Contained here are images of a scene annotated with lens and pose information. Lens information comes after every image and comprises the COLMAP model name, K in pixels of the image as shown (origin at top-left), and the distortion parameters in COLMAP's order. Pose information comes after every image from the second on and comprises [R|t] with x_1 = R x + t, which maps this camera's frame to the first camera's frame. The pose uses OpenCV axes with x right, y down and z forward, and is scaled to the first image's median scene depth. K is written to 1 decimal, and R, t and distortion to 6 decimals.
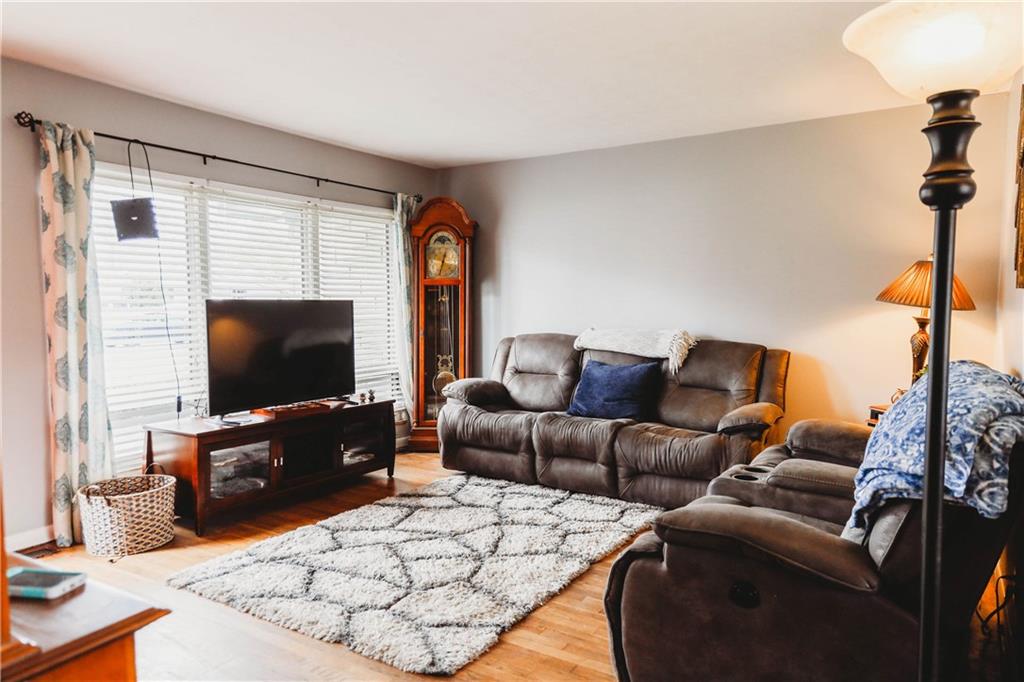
lens RADIAL K [[710.3, 0, 512.0], [0, 710.3, 341.0], [0, 0, 1]] dist [0.035571, -0.001377]
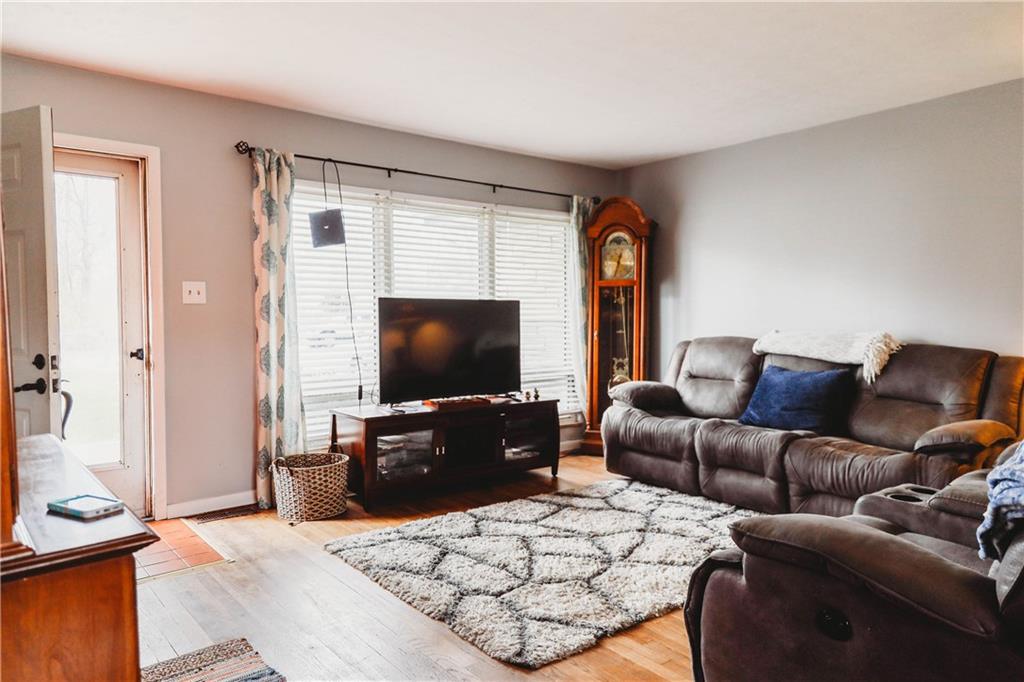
lens RADIAL K [[710.3, 0, 512.0], [0, 710.3, 341.0], [0, 0, 1]] dist [0.035571, -0.001377]
pose [[0.940304, 0.012094, -0.340122, 0.139125], [-0.019847, 0.999616, -0.019323, 0.025903], [0.339758, 0.024920, 0.940183, 0.039153]]
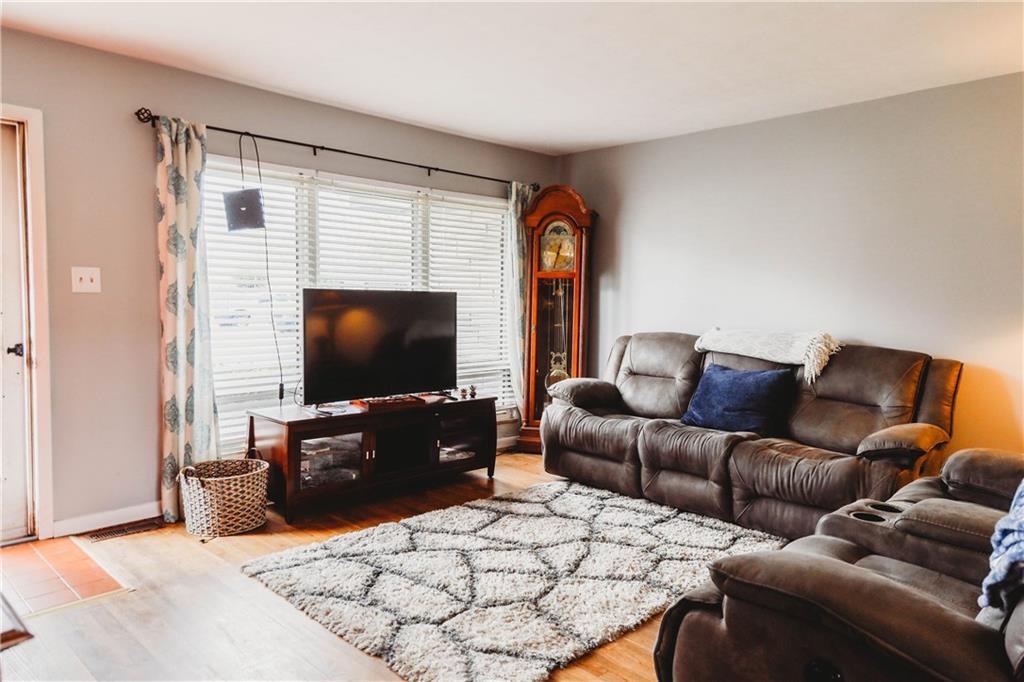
lens RADIAL K [[710.6, 0, 514.2], [0, 710.6, 338.6], [0, 0, 1]] dist [0.034792, 0.000024]
pose [[0.972974, 0.030191, -0.228933, 0.091924], [-0.029878, 0.999542, 0.004833, -0.001722], [0.228974, 0.002138, 0.973430, 0.091956]]
